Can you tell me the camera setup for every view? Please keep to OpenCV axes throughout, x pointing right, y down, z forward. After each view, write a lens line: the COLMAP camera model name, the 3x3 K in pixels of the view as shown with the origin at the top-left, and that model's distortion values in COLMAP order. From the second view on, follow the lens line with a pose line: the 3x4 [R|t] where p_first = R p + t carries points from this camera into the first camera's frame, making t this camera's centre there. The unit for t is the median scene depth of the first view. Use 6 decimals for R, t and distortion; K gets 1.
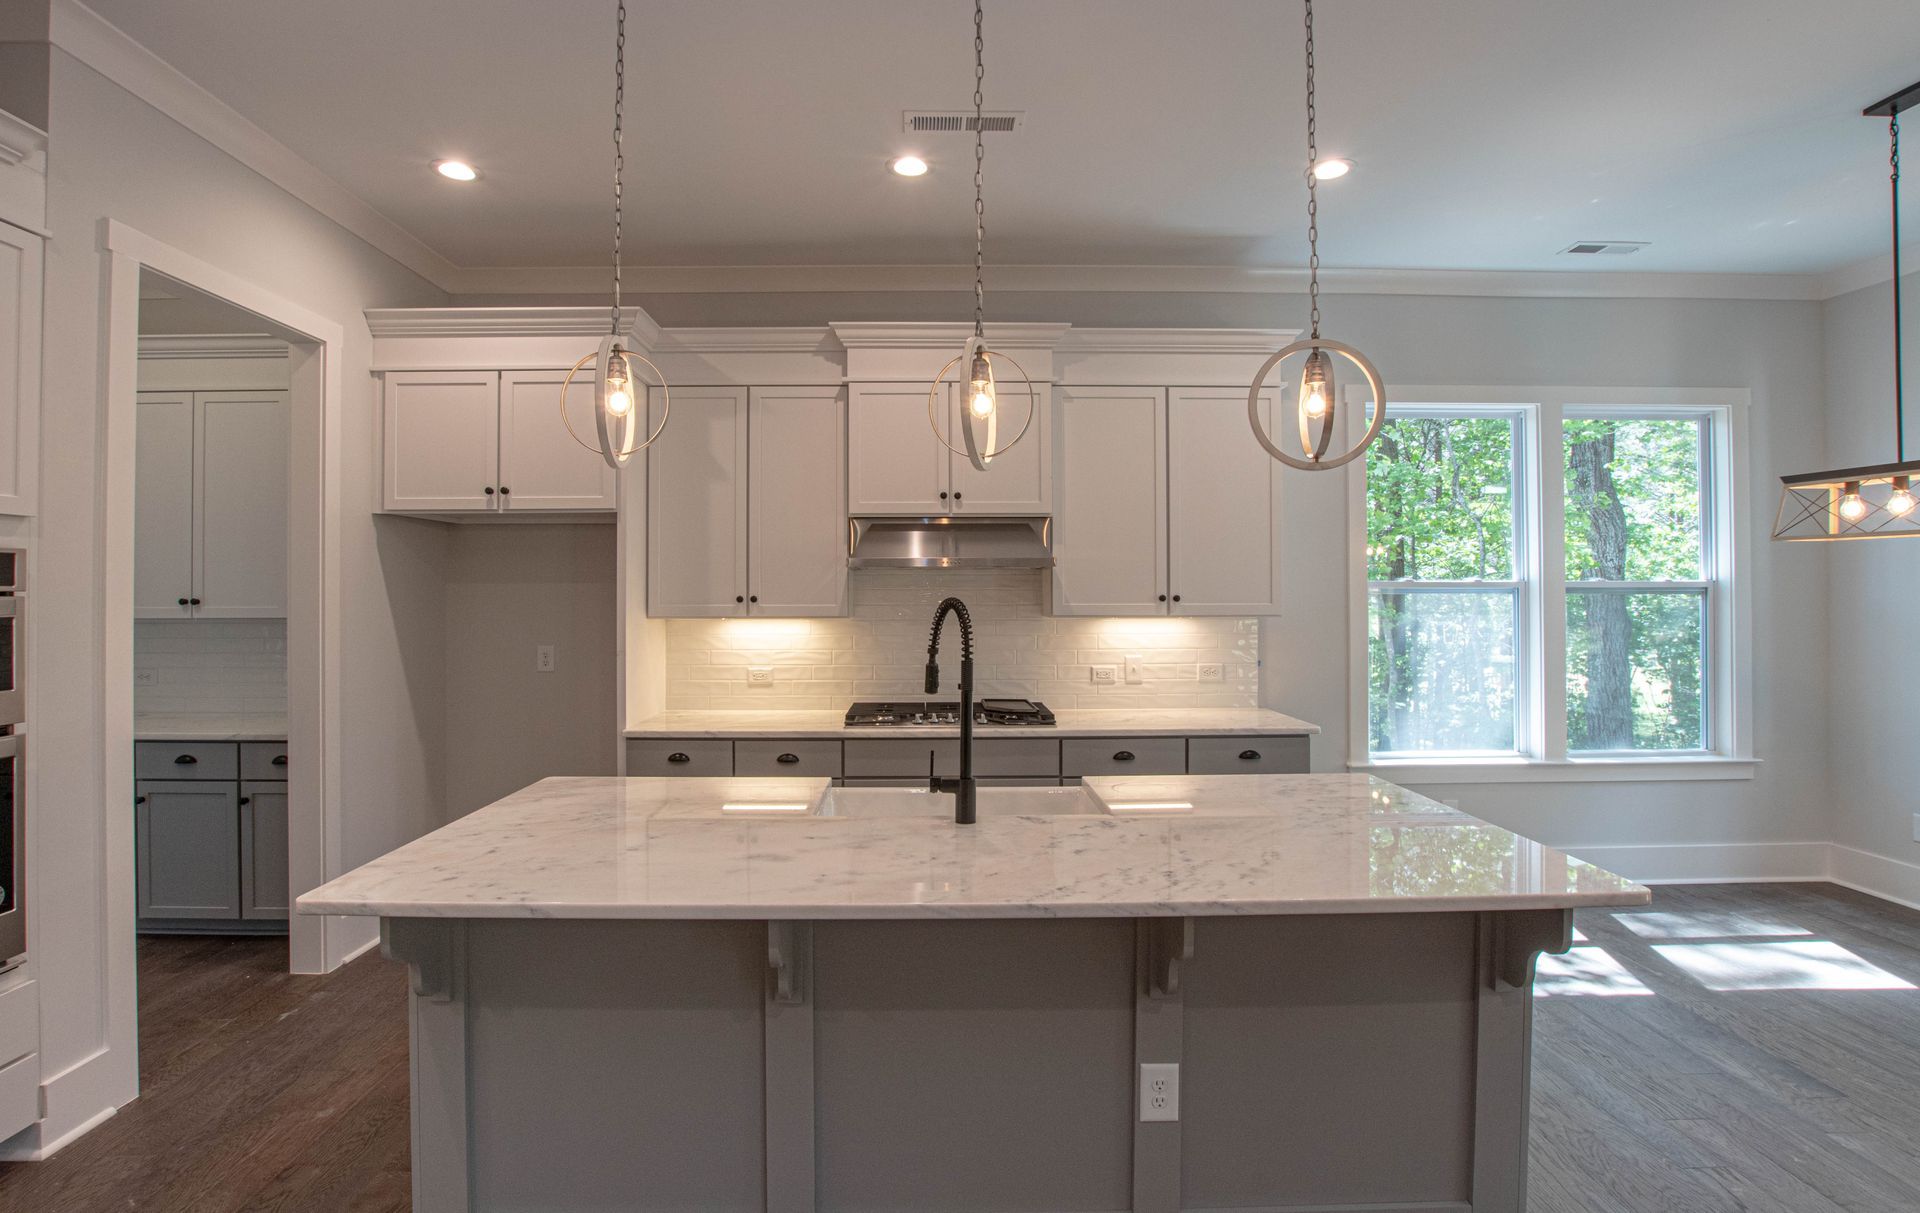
lens RADIAL K [[909.9, 0, 939.8], [0, 909.9, 578.6], [0, 0, 1]] dist [-0.032551, 0.003884]
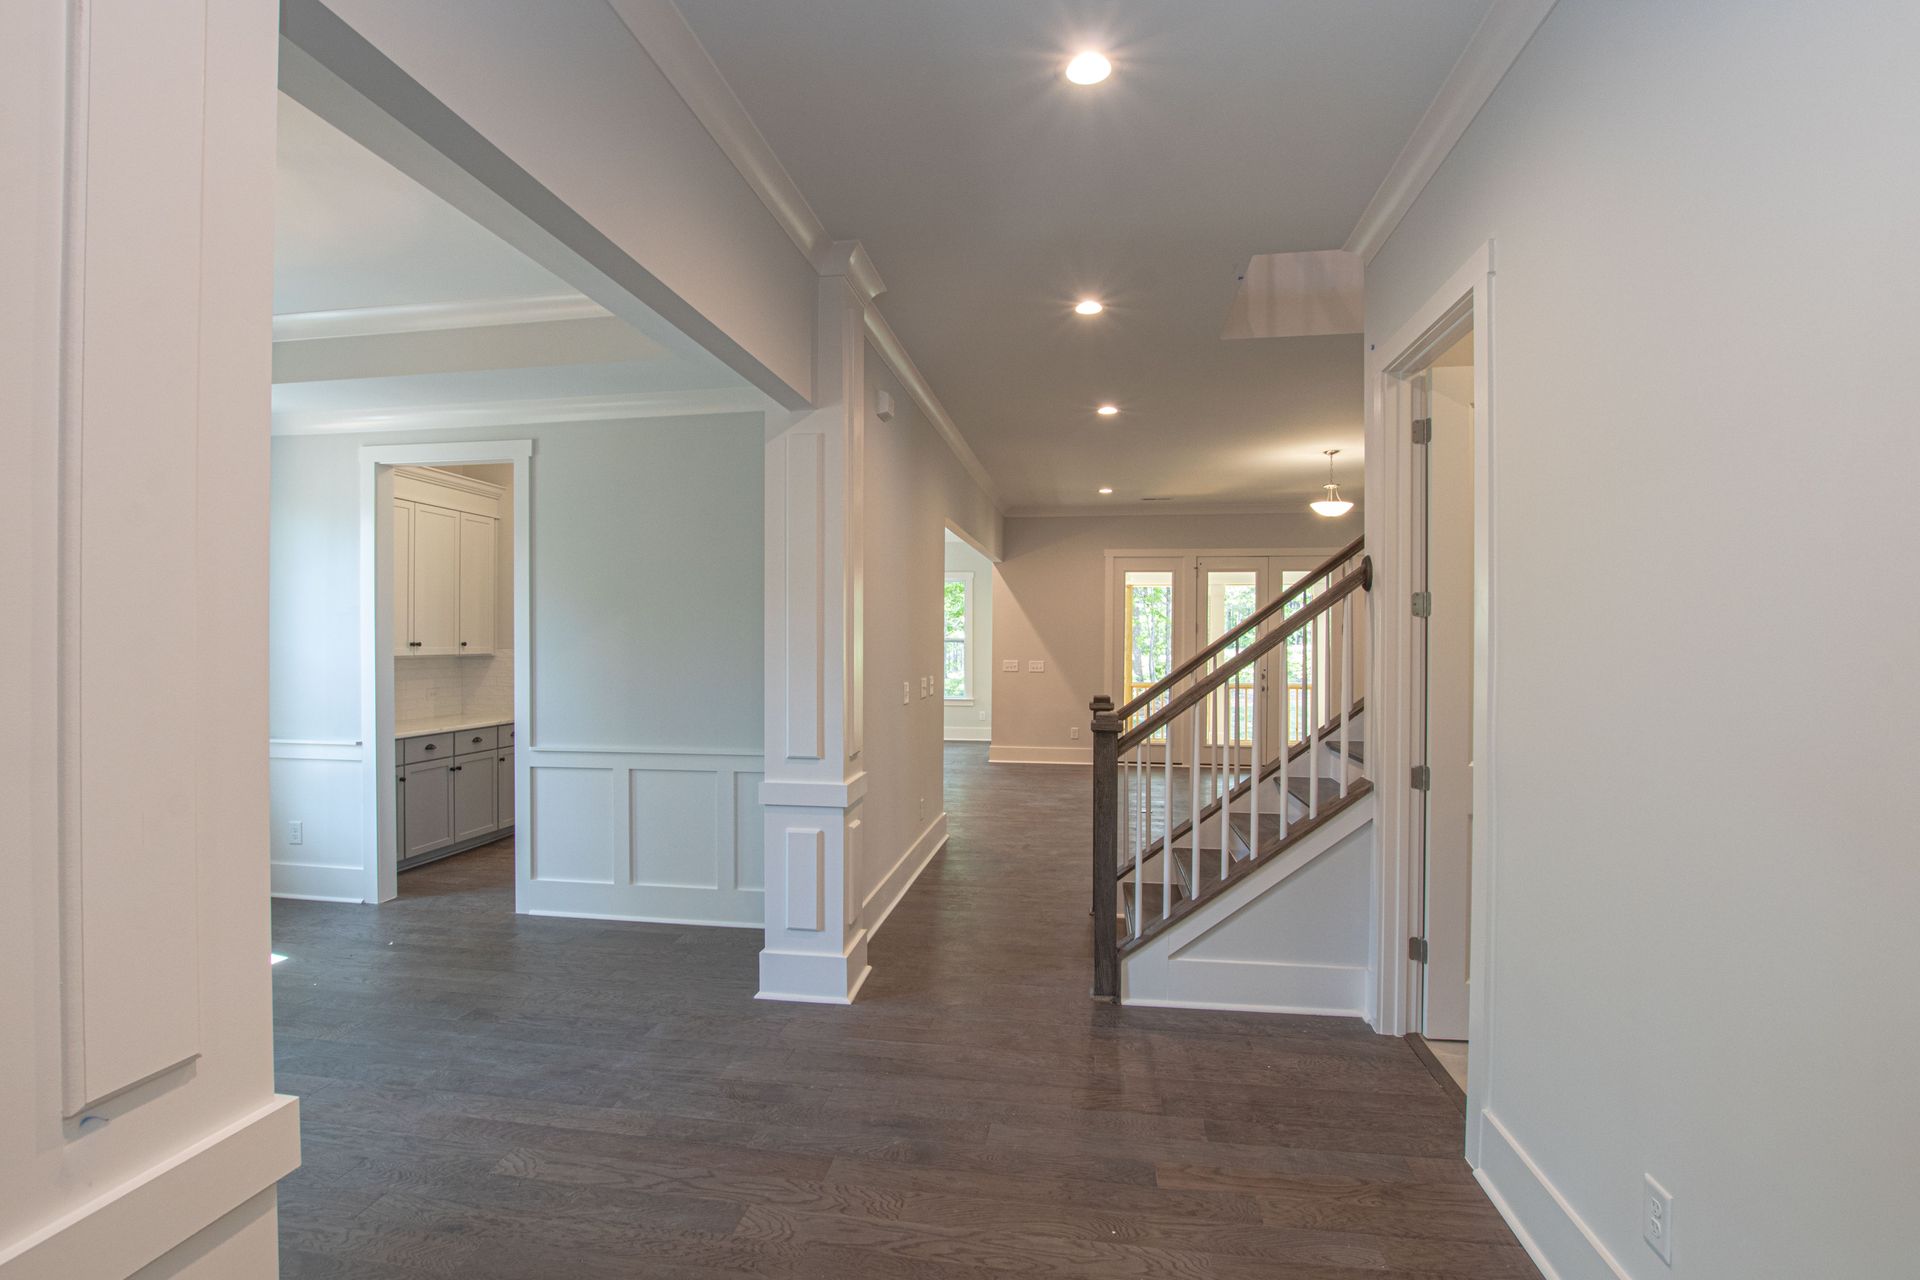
lens RADIAL K [[893.8, 0, 941.2], [0, 893.8, 645.3], [0, 0, 1]] dist [-0.021841, 0.000426]
pose [[0.184637, 0.000874, 0.982806, -2.175513], [-0.017598, 0.999842, 0.002417, 0.008390], [-0.982649, -0.017742, 0.184624, -0.143917]]
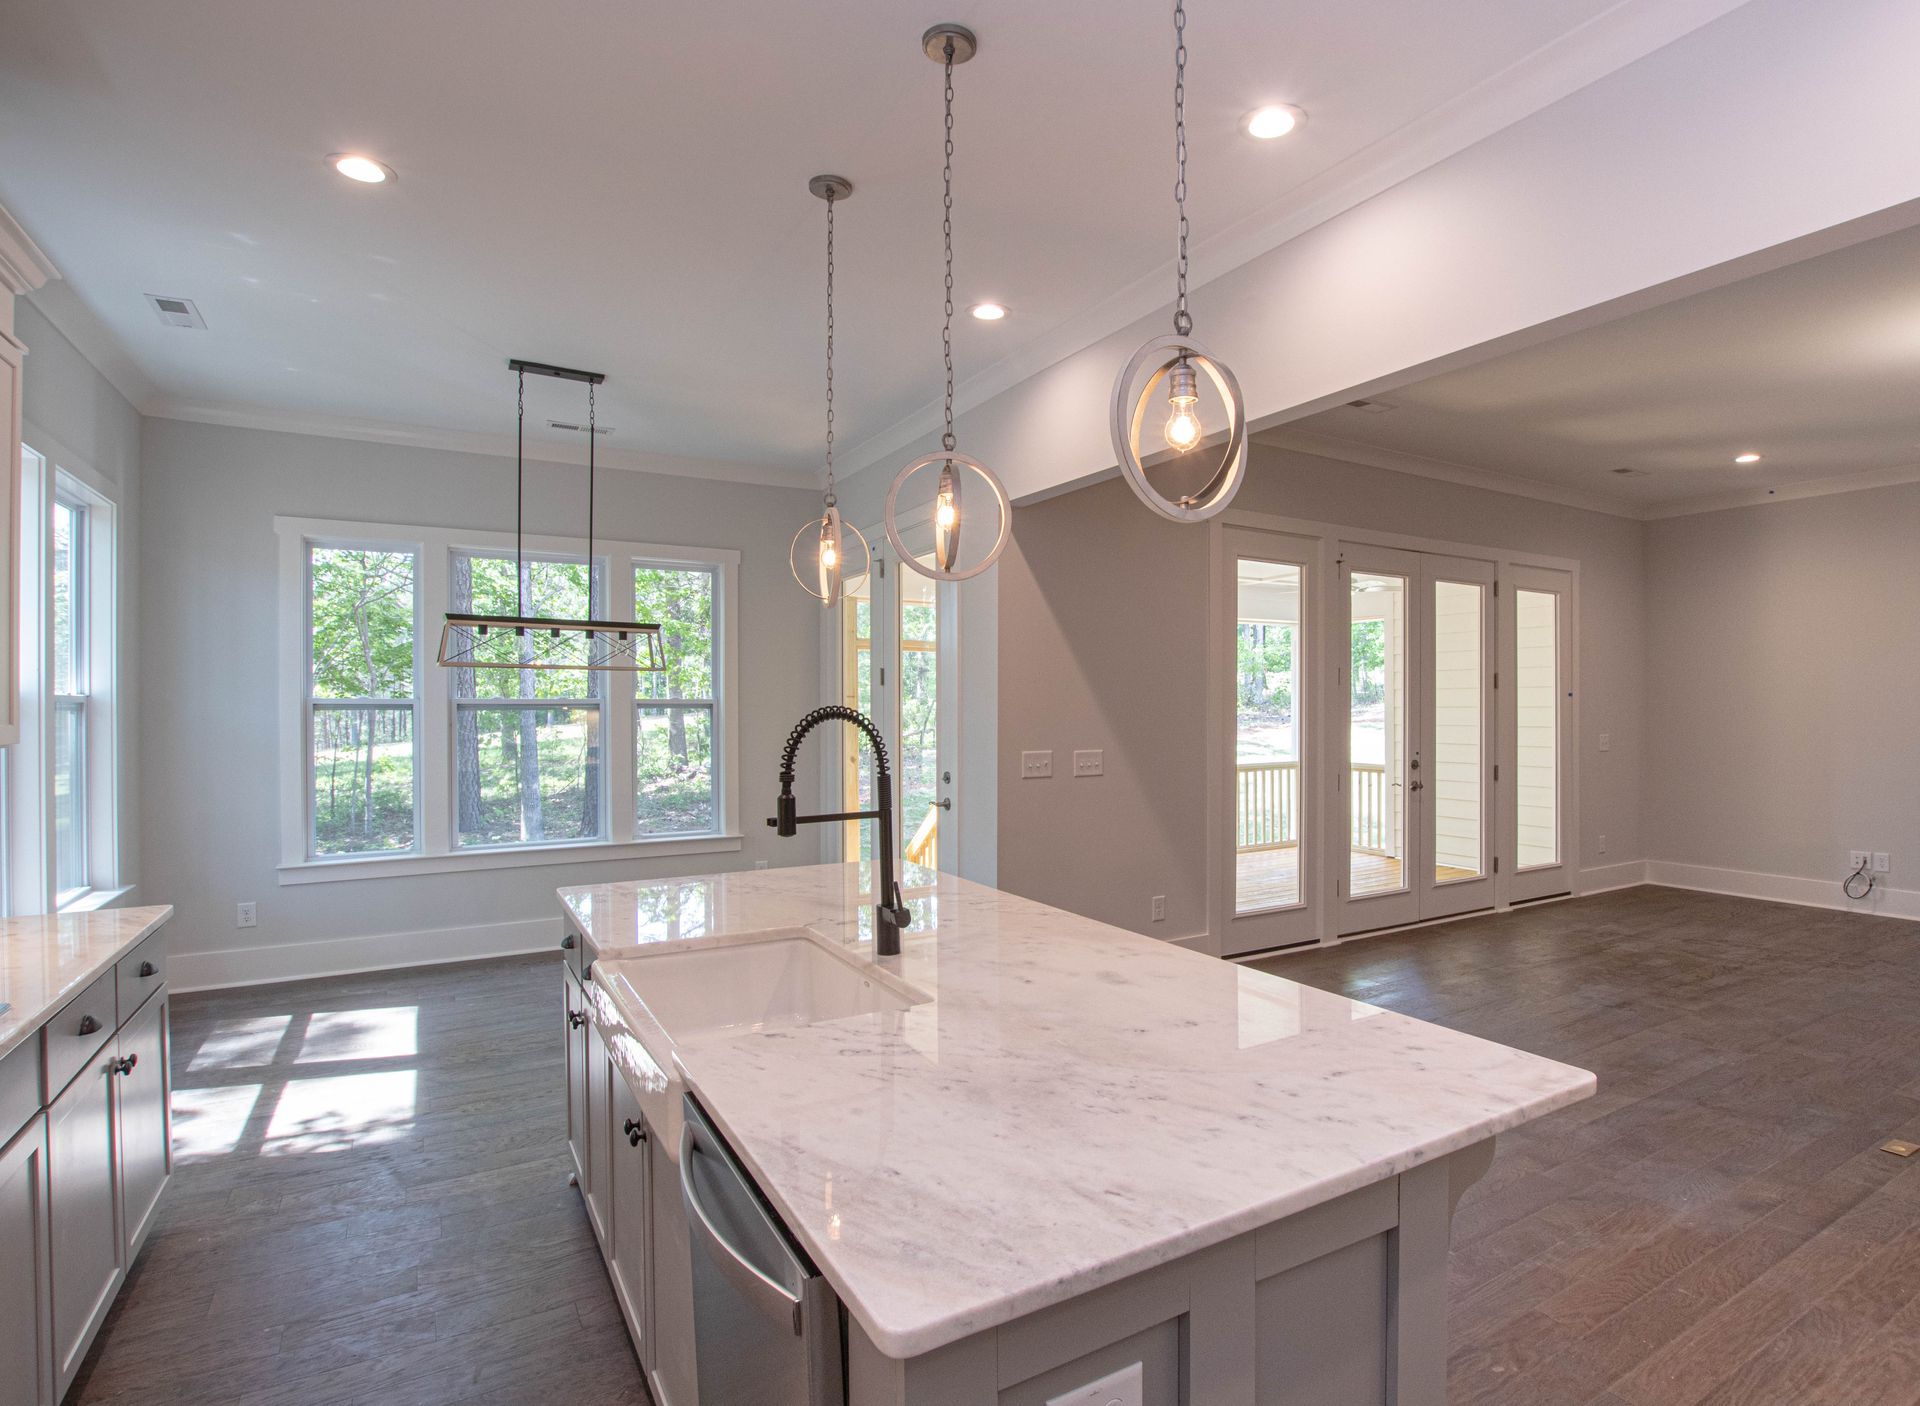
lens RADIAL K [[991.3, 0, 1030.5], [0, 991.3, 710.4], [0, 0, 1]] dist [-0.035524, 0.004013]
pose [[-0.515518, 0.001696, 0.856877, -0.504957], [-0.008943, 0.999933, -0.007359, 0.017828], [-0.856832, -0.011457, -0.515468, 0.788485]]
